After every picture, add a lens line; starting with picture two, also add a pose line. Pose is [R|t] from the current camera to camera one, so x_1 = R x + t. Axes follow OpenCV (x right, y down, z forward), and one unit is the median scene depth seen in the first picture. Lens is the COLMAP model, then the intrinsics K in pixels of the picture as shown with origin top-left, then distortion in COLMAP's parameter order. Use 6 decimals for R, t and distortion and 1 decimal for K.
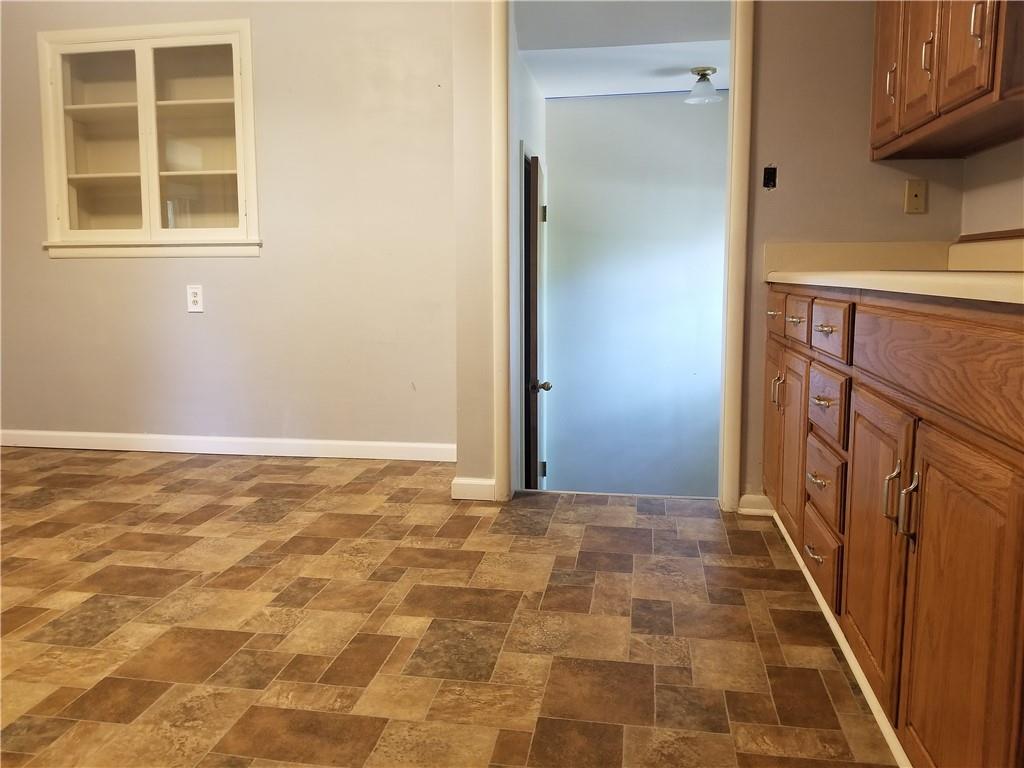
lens RADIAL K [[821.3, 0, 512.4], [0, 821.3, 364.7], [0, 0, 1]] dist [0.013274, -0.009460]
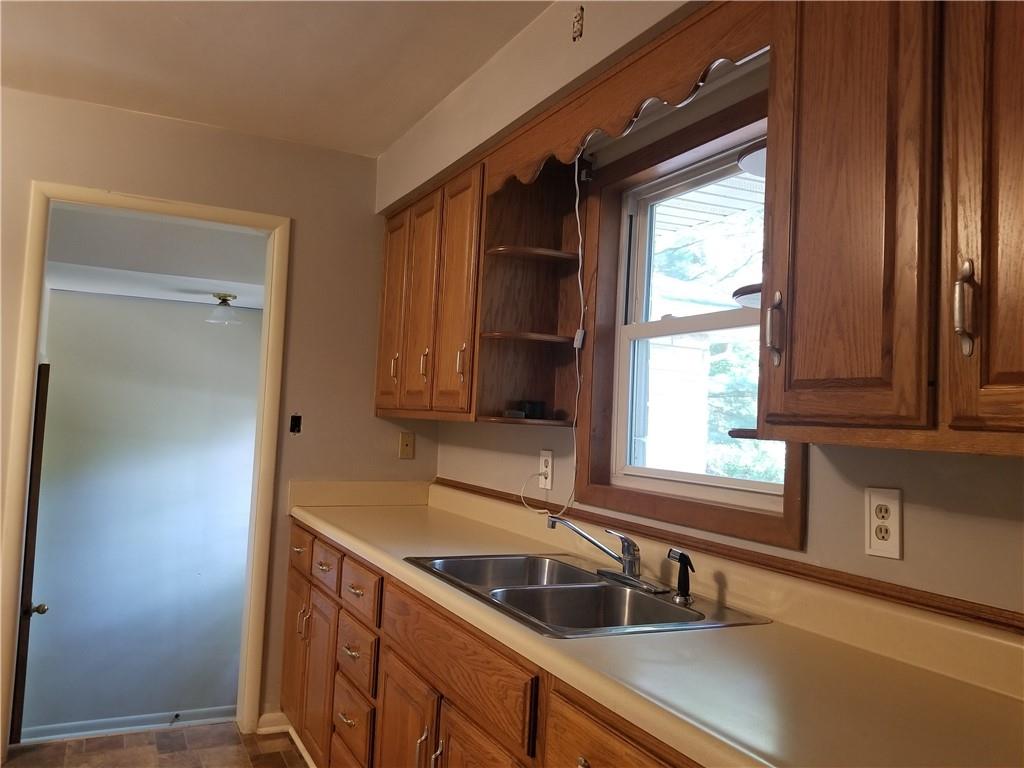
lens RADIAL K [[821.3, 0, 512.4], [0, 821.3, 364.7], [0, 0, 1]] dist [0.013274, -0.009460]
pose [[0.805815, 0.080482, 0.586672, -0.132695], [0.010025, 0.988725, -0.149408, -0.137962], [-0.592082, 0.126277, 0.795923, -0.121161]]
